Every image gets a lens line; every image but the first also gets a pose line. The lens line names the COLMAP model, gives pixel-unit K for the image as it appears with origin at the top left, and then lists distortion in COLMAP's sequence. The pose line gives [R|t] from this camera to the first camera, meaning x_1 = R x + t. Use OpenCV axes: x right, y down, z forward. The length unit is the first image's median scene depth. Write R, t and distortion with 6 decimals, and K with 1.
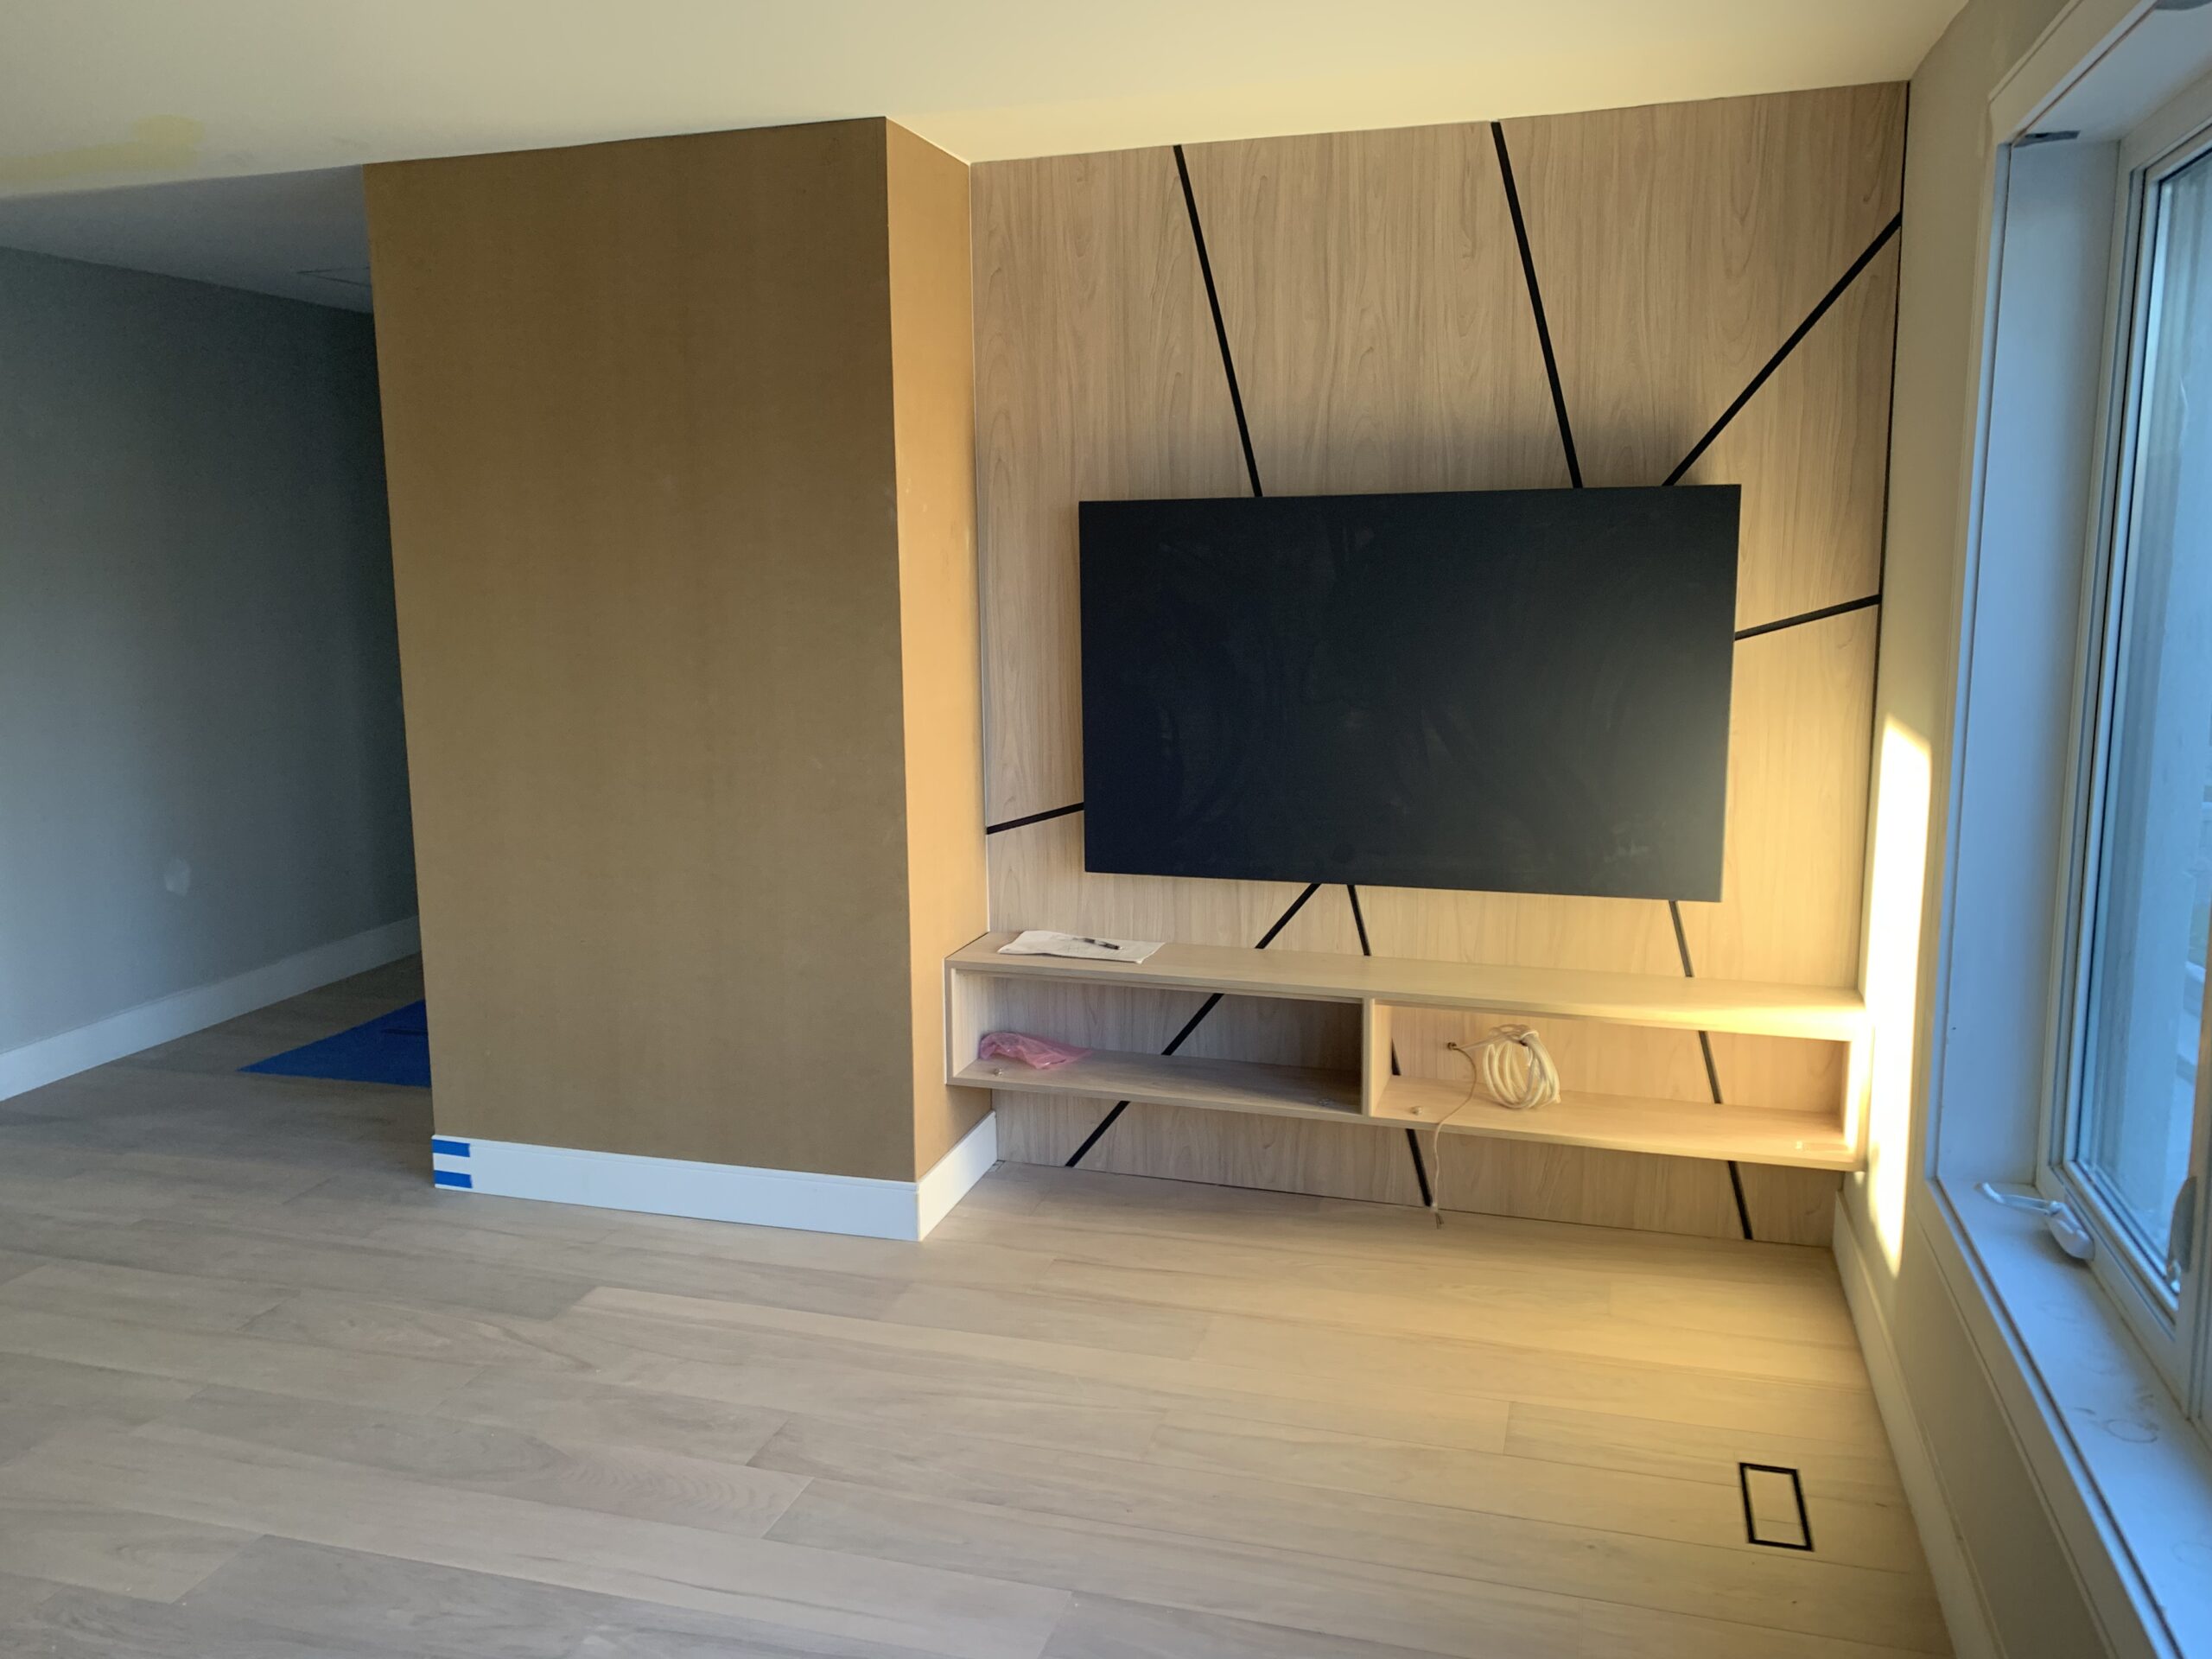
lens RADIAL K [[1680.6, 0, 1103.3], [0, 1680.6, 830.9], [0, 0, 1]] dist [0.005125, -0.004422]
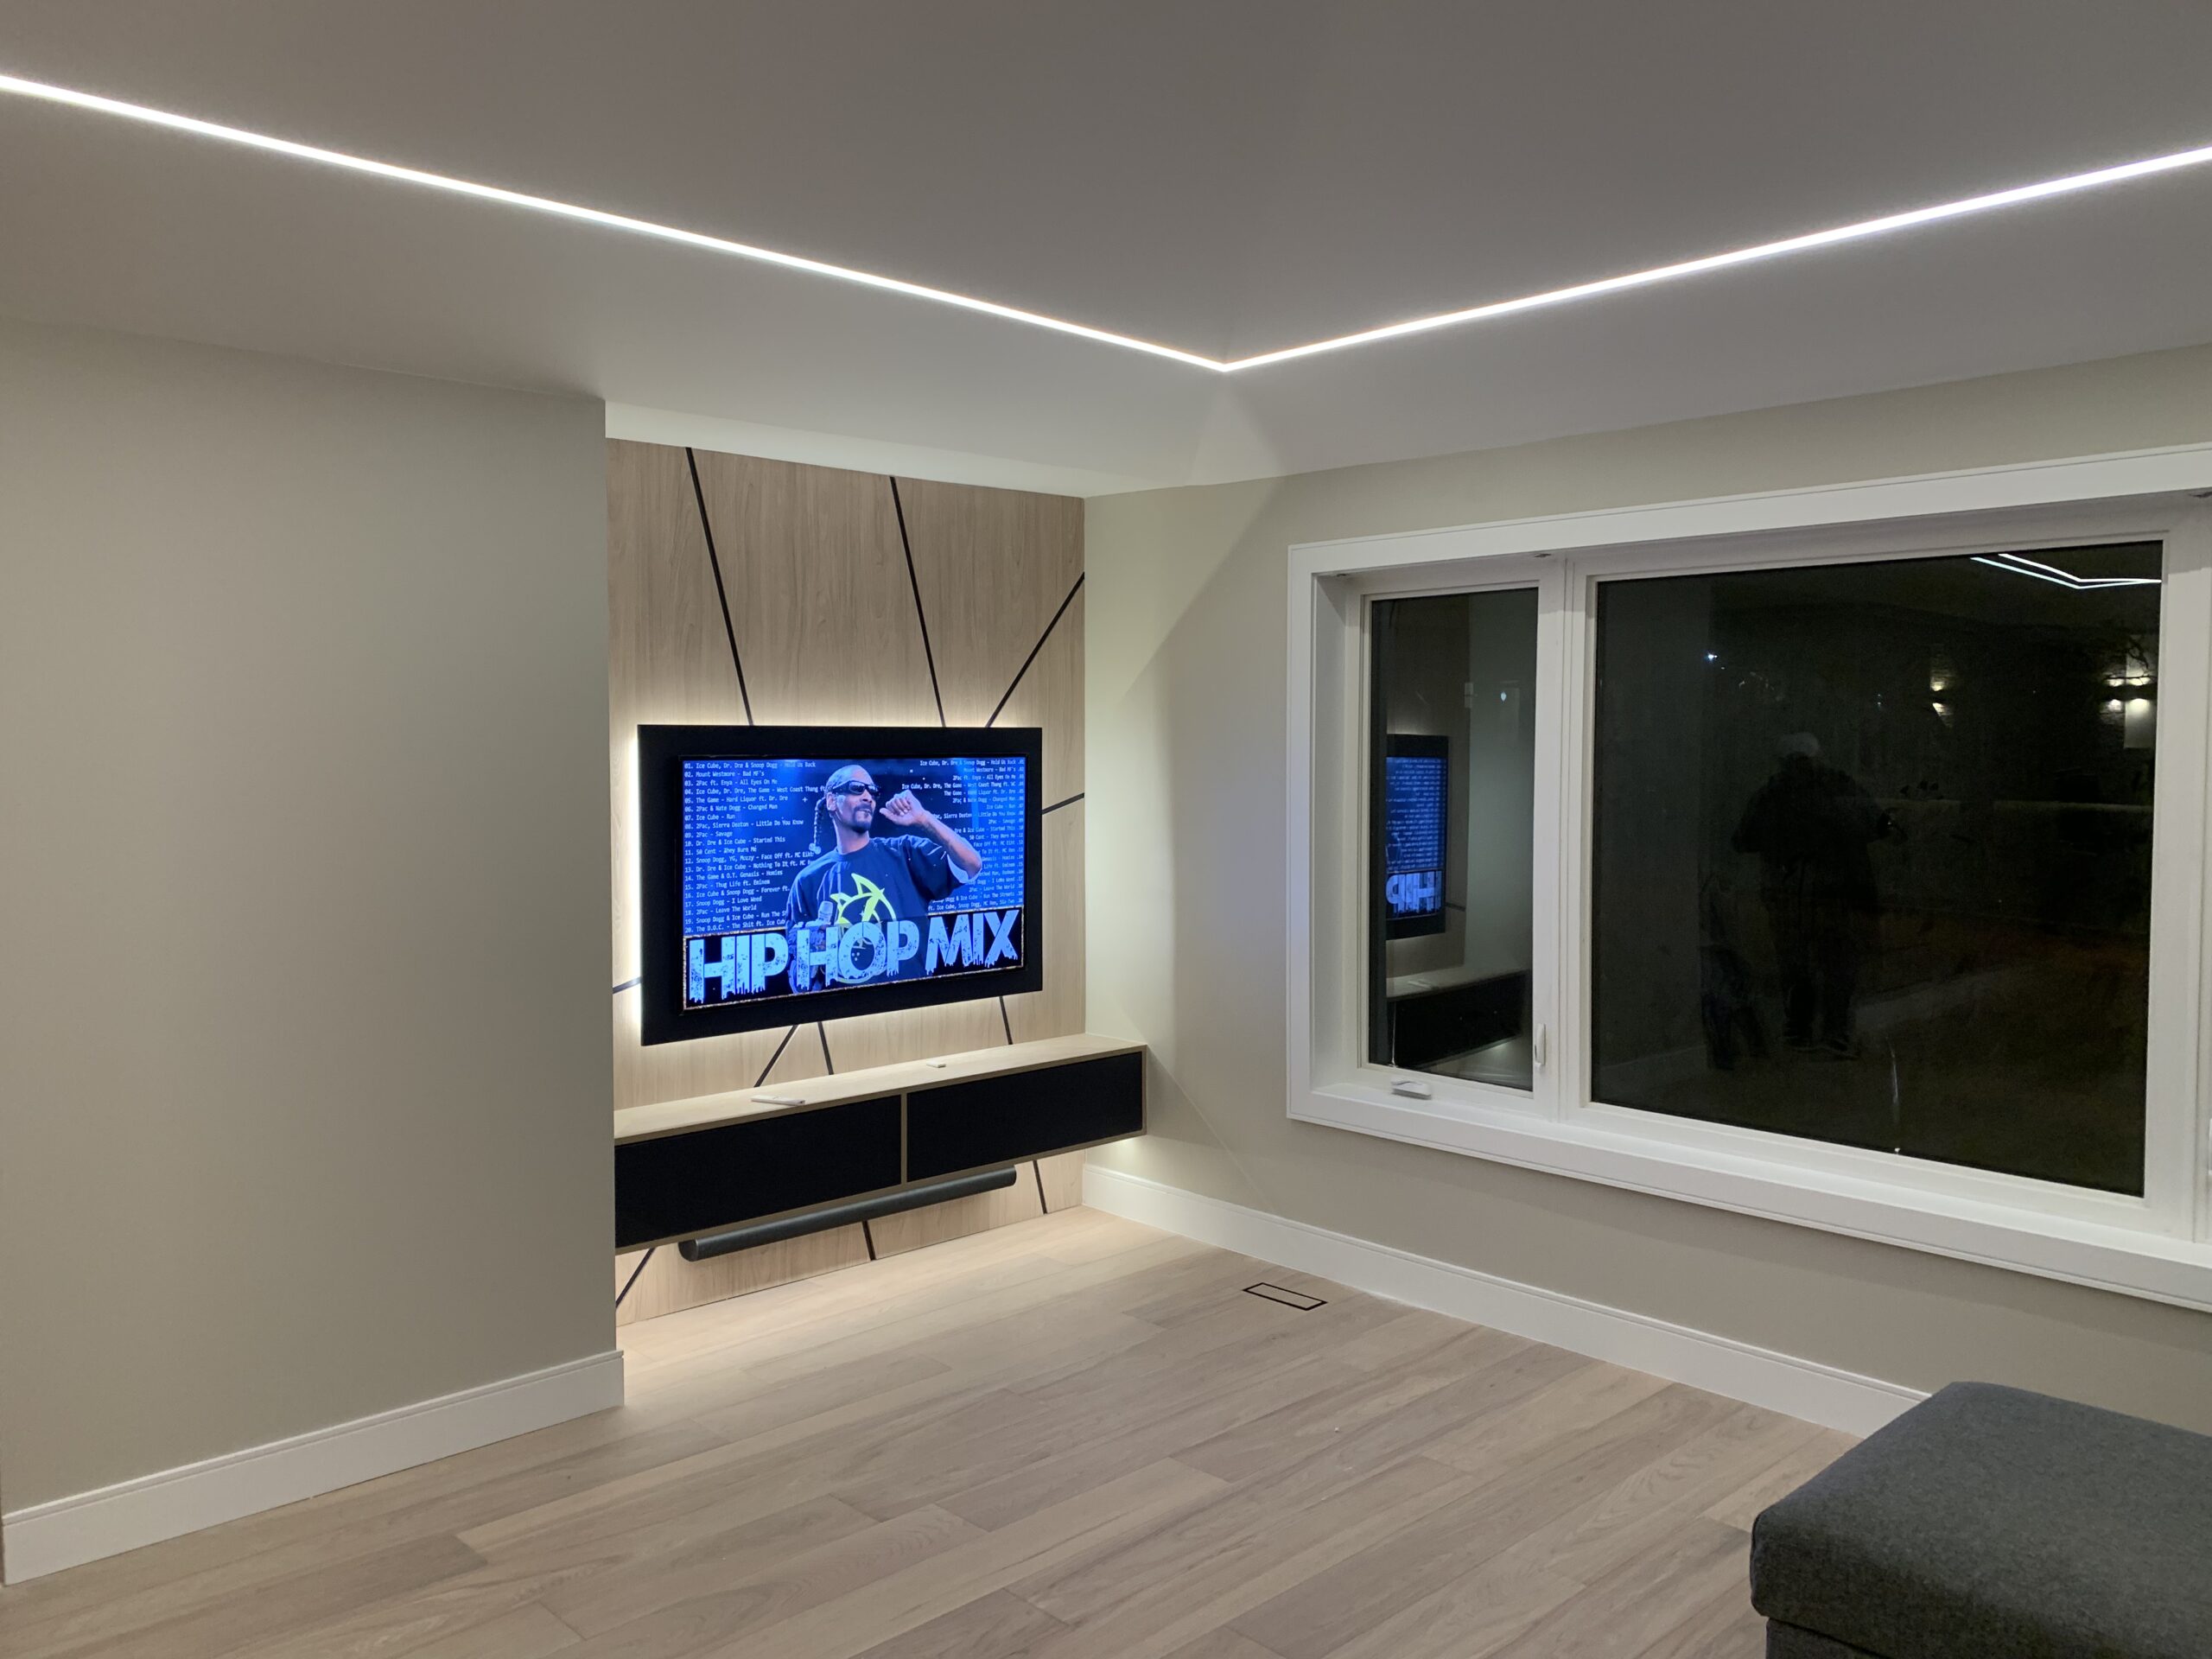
lens RADIAL K [[1680.6, 0, 1108.8], [0, 1680.6, 825.4], [0, 0, 1]] dist [0.005125, -0.004422]
pose [[0.493592, -0.032247, 0.869096, -0.907517], [0.138812, 0.989422, -0.042125, -0.033321], [-0.858544, 0.141433, 0.492847, 0.154588]]
